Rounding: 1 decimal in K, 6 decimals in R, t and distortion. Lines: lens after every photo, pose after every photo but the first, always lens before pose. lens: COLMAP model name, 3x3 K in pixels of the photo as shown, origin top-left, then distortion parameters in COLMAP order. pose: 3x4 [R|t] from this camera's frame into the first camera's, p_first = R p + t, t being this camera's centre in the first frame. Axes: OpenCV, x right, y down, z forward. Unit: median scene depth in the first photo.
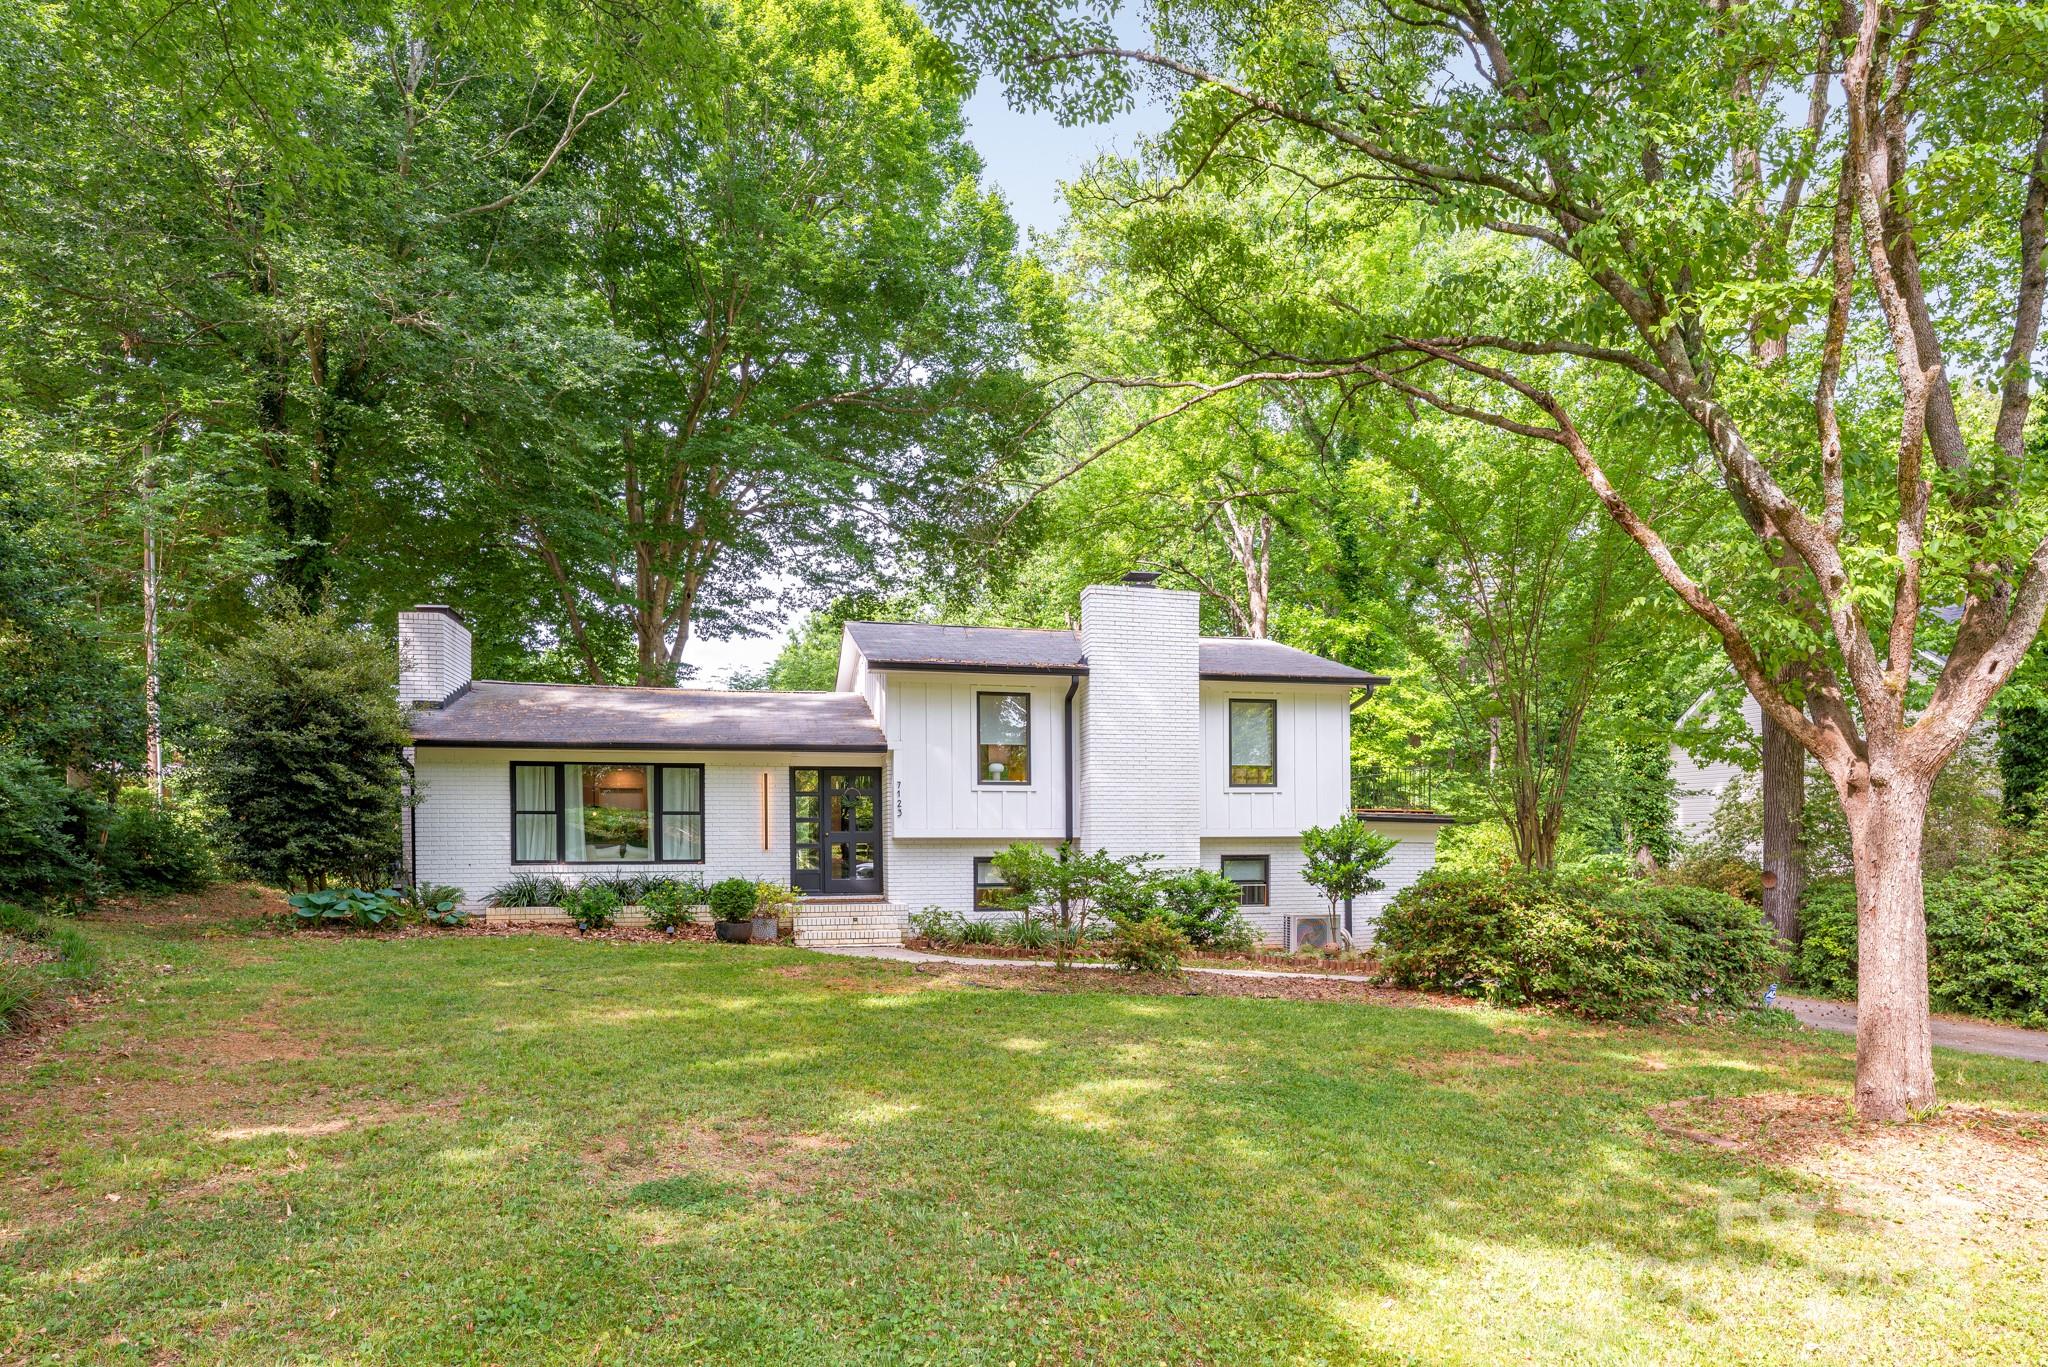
lens RADIAL K [[1109.3, 0, 1023.6], [0, 1109.3, 874.9], [0, 0, 1]] dist [-0.004384, -0.002794]
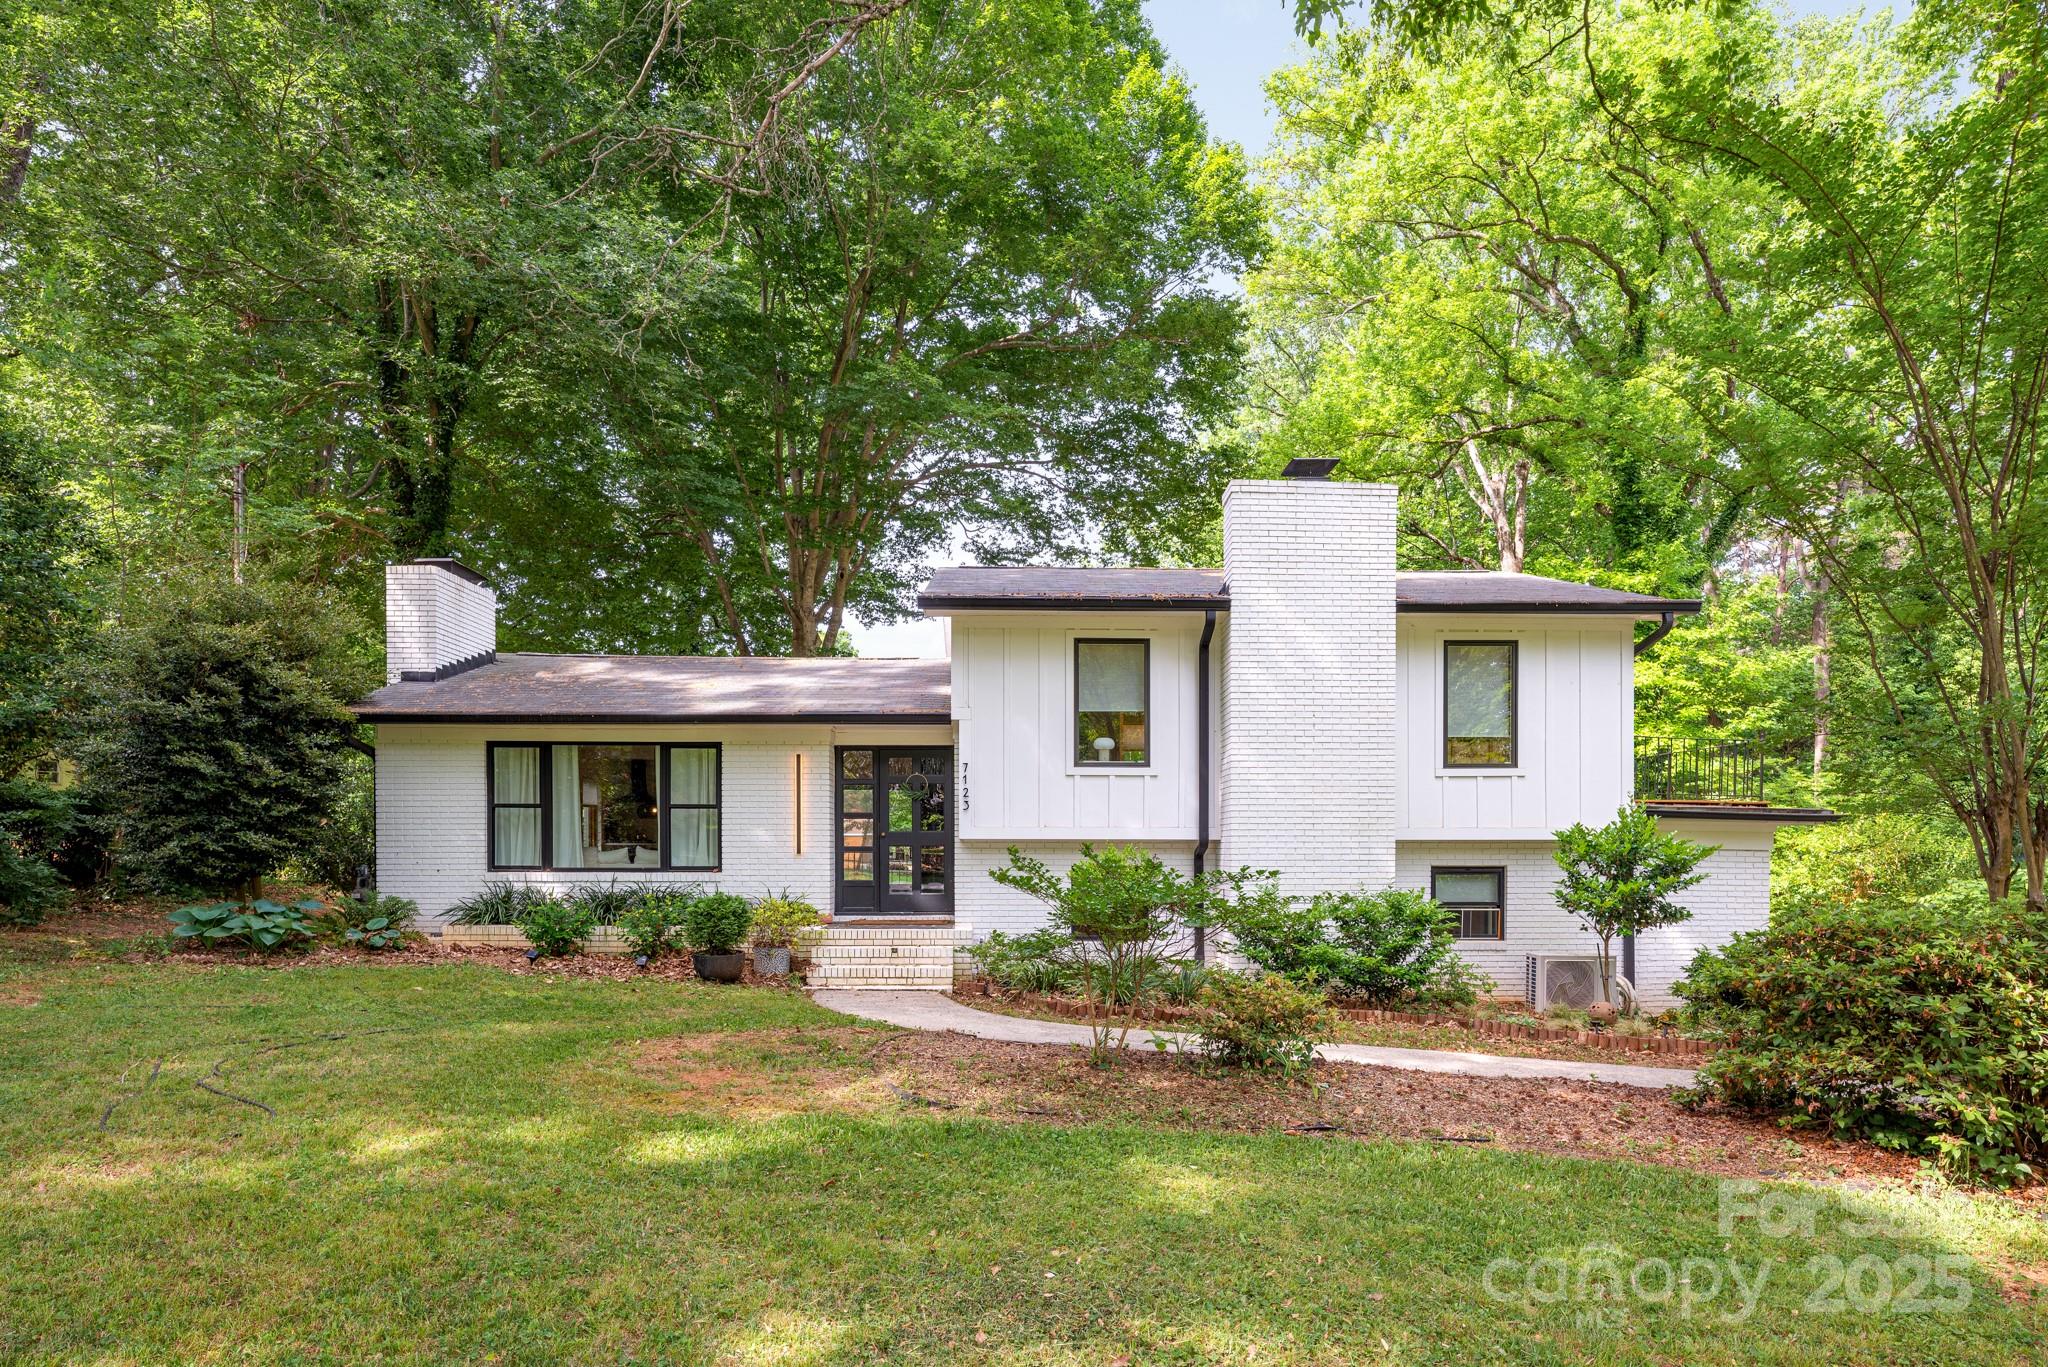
lens RADIAL K [[1109.3, 0, 1023.6], [0, 1109.3, 874.9], [0, 0, 1]] dist [-0.004384, -0.002794]
pose [[0.977989, 0.010499, -0.208393, 0.077339], [-0.011297, 0.999933, -0.002637, -0.008082], [0.208352, 0.004933, 0.978042, 0.281325]]
